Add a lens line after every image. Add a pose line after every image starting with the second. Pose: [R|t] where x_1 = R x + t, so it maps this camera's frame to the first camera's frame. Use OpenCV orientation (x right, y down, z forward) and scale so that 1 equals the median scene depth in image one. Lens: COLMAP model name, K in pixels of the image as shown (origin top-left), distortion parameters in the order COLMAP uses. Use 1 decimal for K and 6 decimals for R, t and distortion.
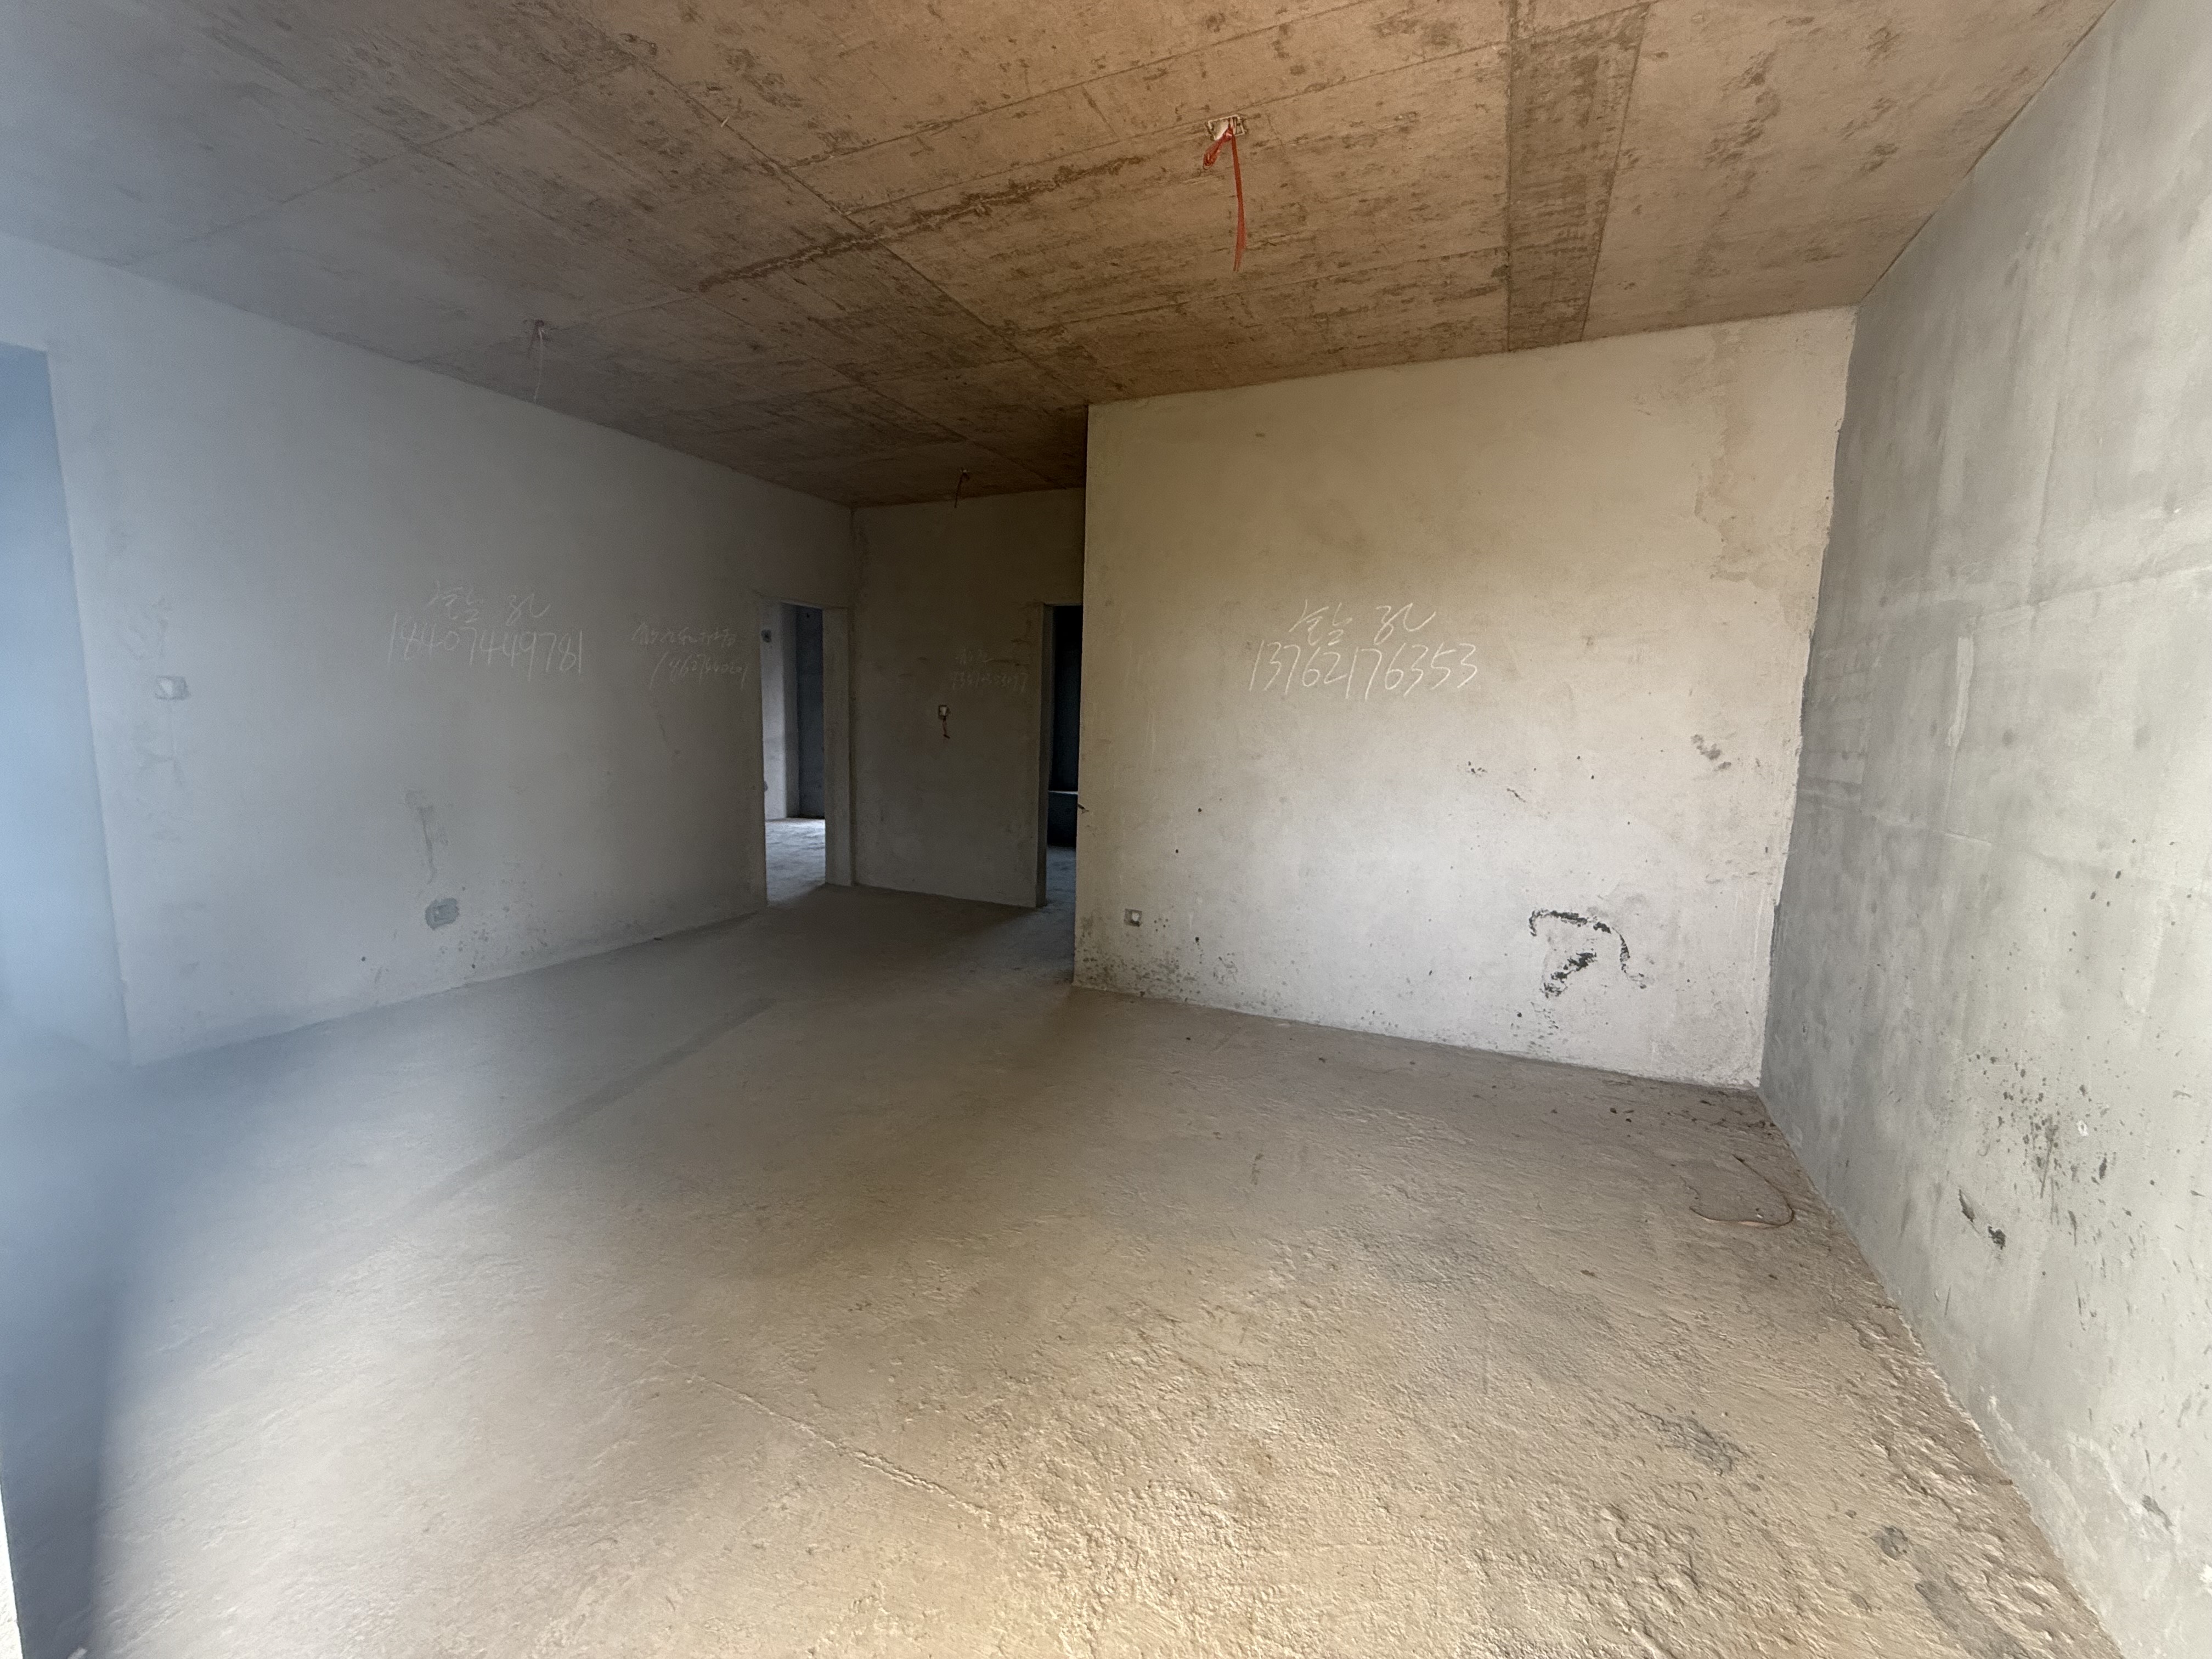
lens RADIAL K [[891.7, 0, 1099.1], [0, 891.7, 827.6], [0, 0, 1]] dist [-0.000106, 0.000482]
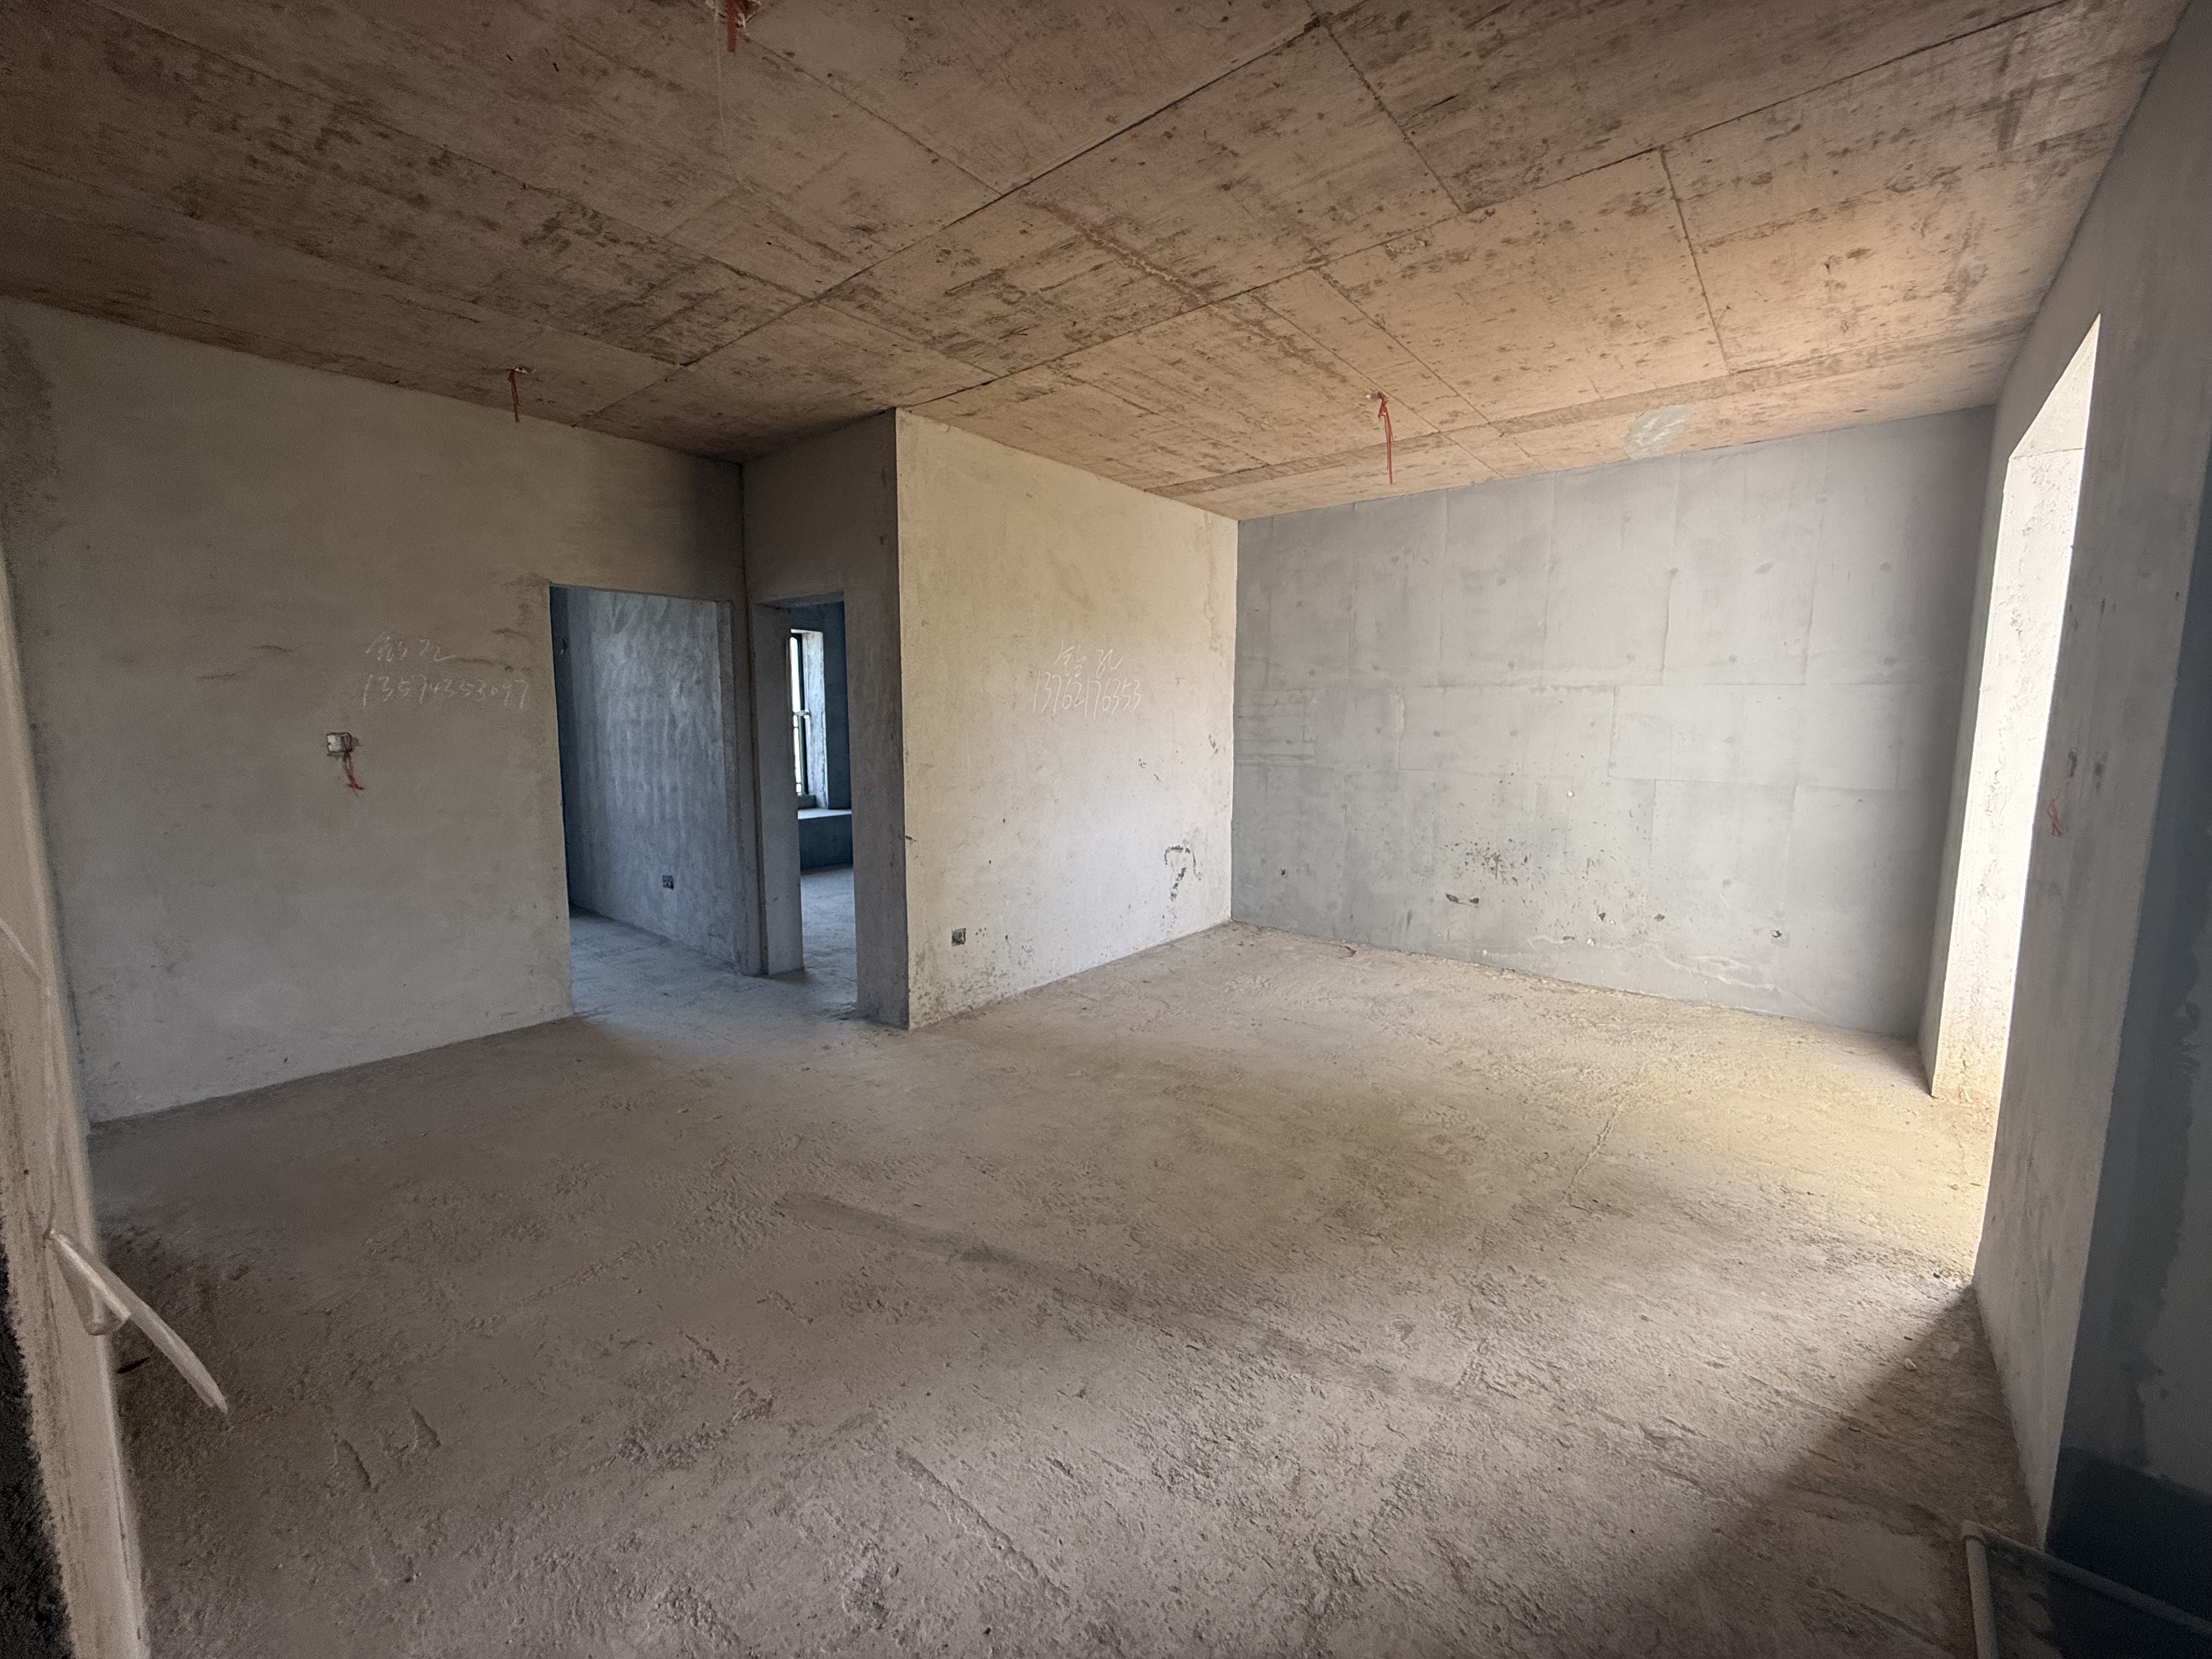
lens RADIAL K [[891.7, 0, 1101.6], [0, 891.7, 826.8], [0, 0, 1]] dist [-0.000106, 0.000482]
pose [[0.251665, -0.141740, 0.957379, -1.094332], [0.129069, 0.985297, 0.111945, -0.143686], [-0.959170, 0.095395, 0.266259, 0.707875]]
